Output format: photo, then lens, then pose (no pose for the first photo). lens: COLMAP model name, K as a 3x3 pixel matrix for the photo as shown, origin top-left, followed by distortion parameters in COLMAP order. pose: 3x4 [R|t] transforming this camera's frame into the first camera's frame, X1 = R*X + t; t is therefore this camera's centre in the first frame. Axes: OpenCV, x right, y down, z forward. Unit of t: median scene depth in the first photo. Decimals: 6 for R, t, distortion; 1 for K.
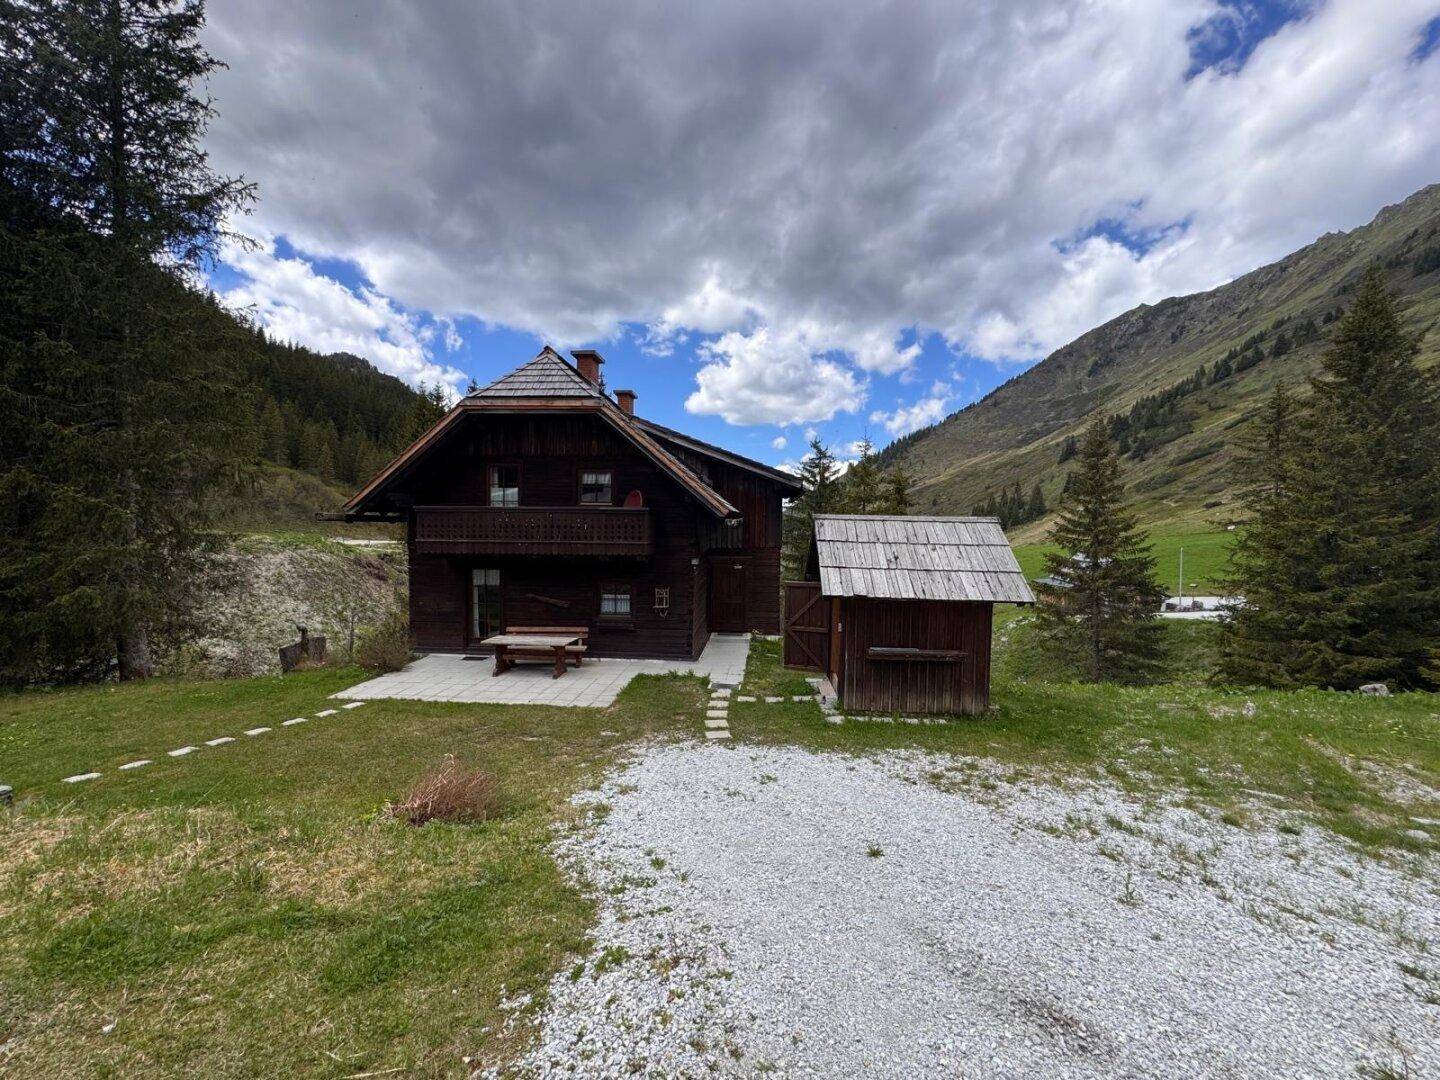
lens RADIAL K [[568.4, 0, 726.4], [0, 568.4, 541.2], [0, 0, 1]] dist [-0.001545, -0.000832]
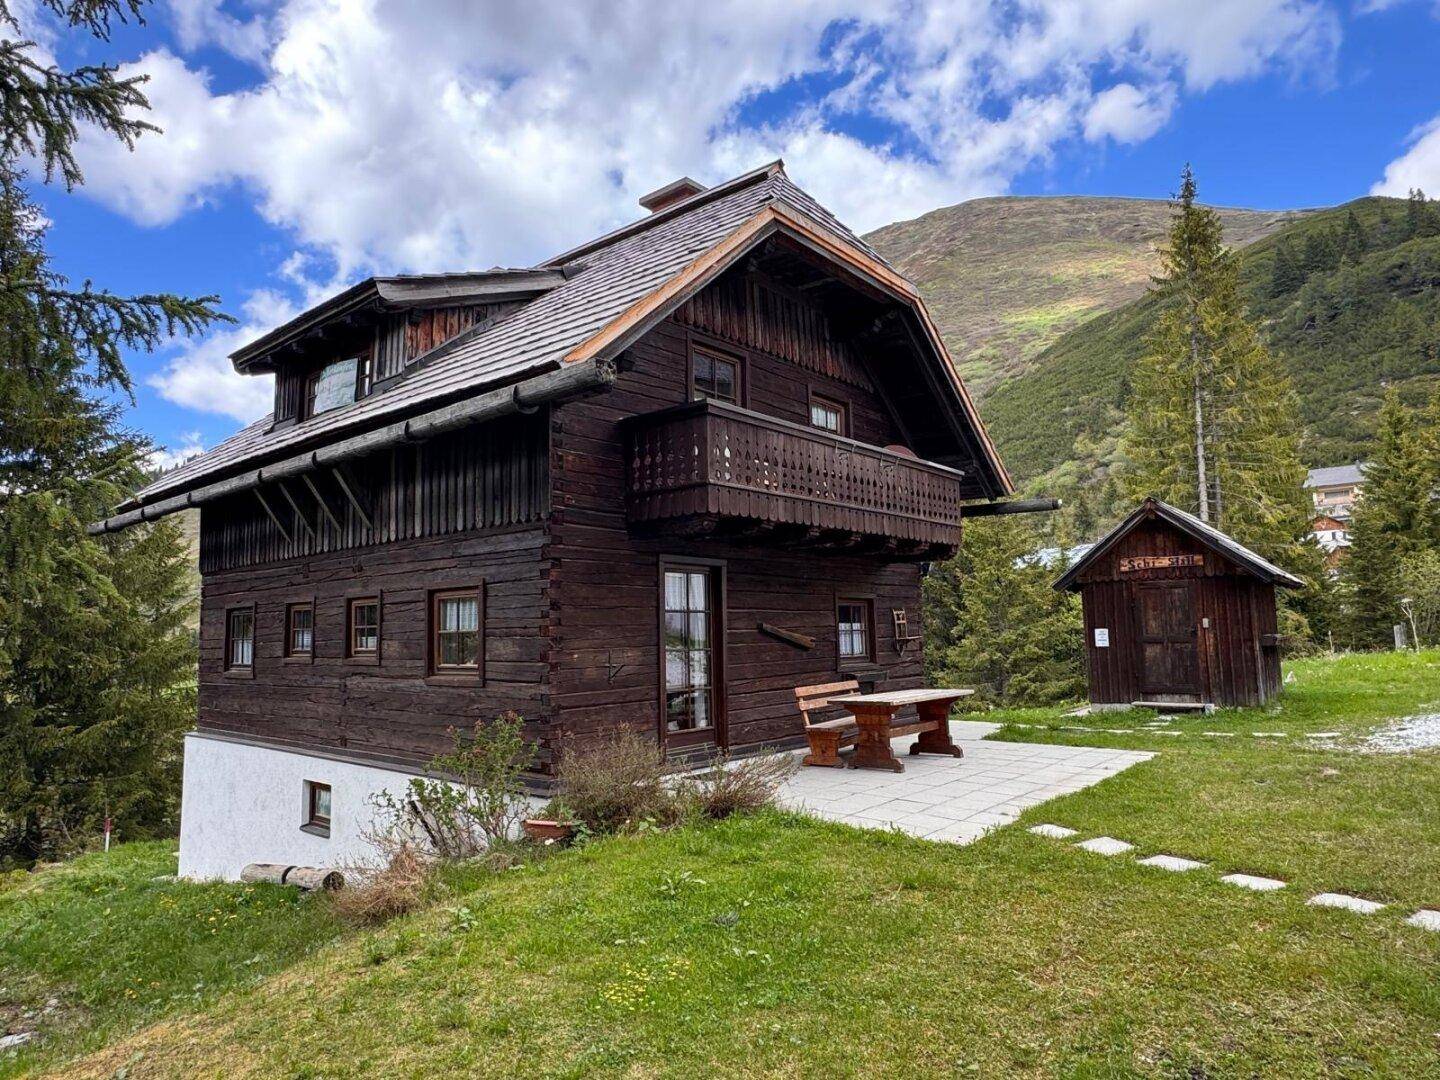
lens RADIAL K [[855.9, 0, 709.7], [0, 855.9, 546.3], [0, 0, 1]] dist [-0.003794, 0.002082]
pose [[0.594699, 0.059935, 0.801711, -0.968263], [0.044492, 0.993235, -0.107257, 0.103335], [-0.802716, 0.099455, 0.588009, 0.603077]]
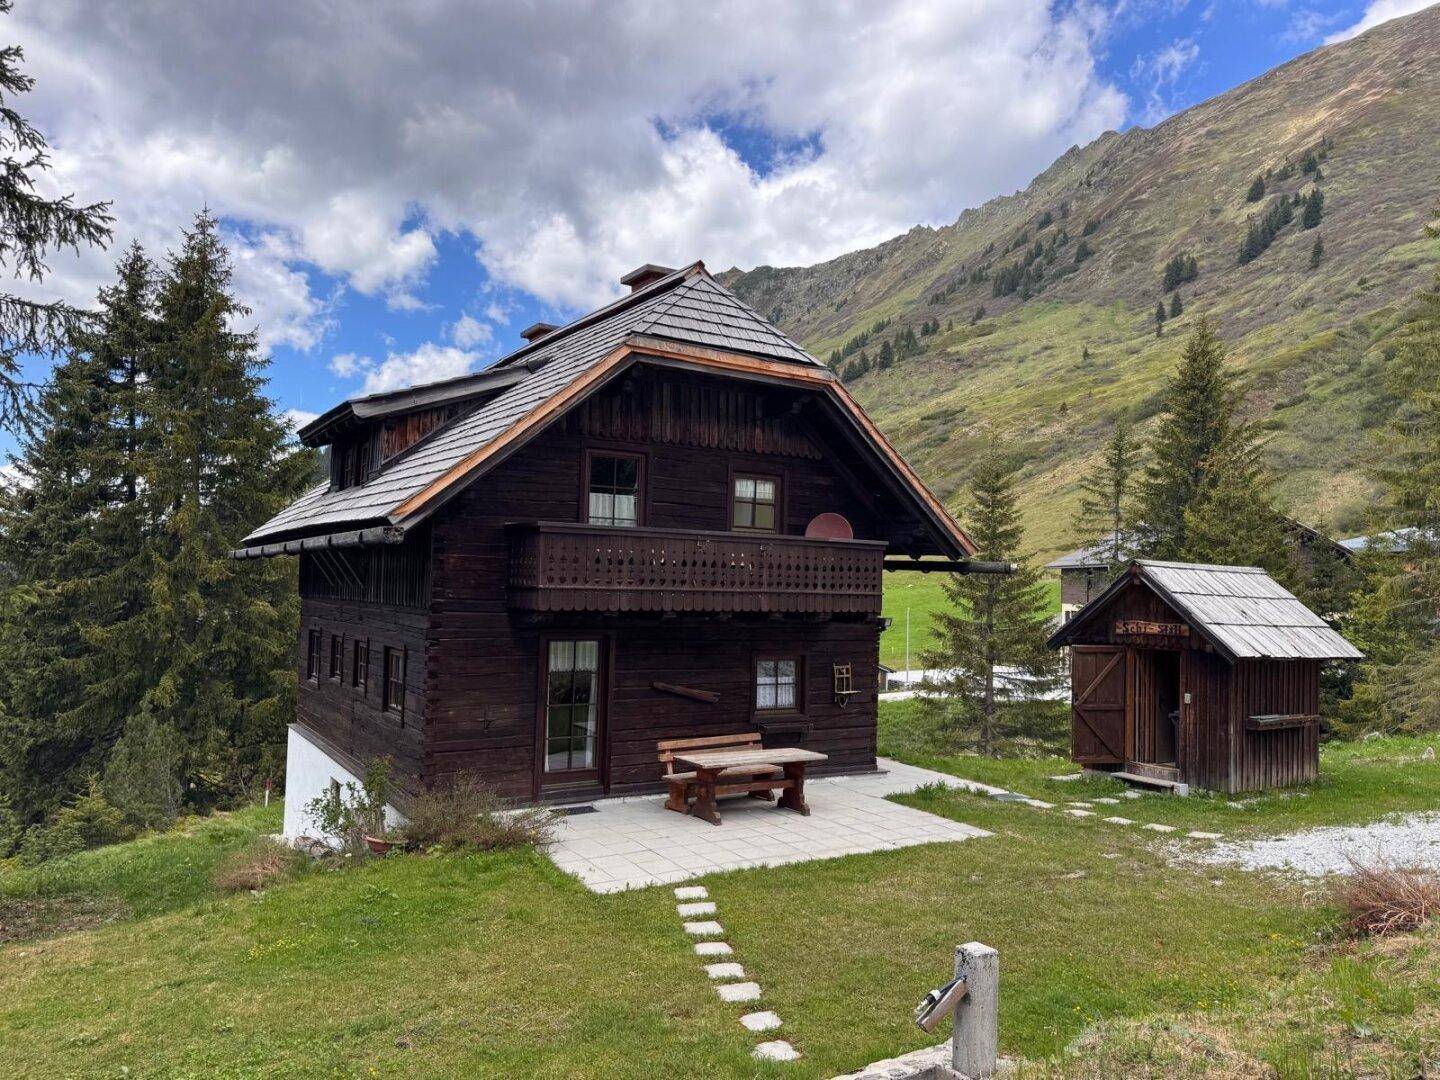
lens RADIAL K [[1003.7, 0, 721.2], [0, 1003.7, 546.2], [0, 0, 1]] dist [0.066096, -0.070234]
pose [[0.808345, 0.034716, 0.587685, -0.892328], [-0.003892, 0.998553, -0.053633, 0.009691], [-0.588696, 0.041067, 0.807311, 0.145859]]
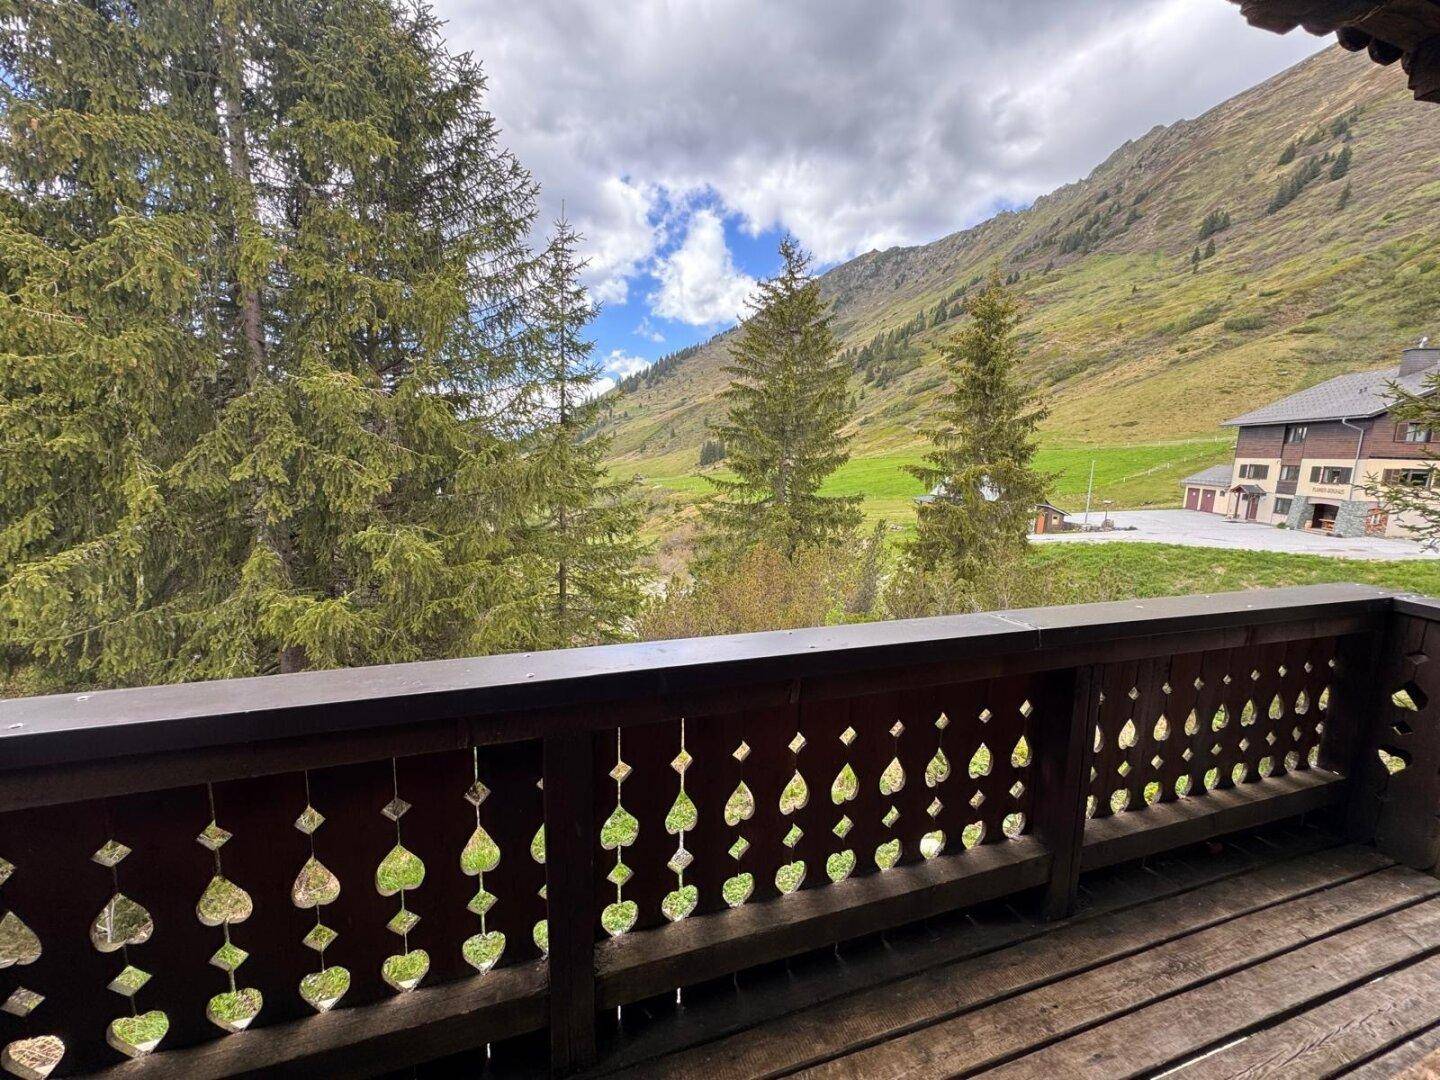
lens RADIAL K [[568.4, 0, 719.5], [0, 568.4, 534.6], [0, 0, 1]] dist [-0.001545, -0.000832]
pose [[0.921811, -0.037875, 0.385785, -0.334539], [-0.012956, 0.991649, 0.128315, 0.087030], [-0.387424, -0.123280, 0.913622, 1.686182]]
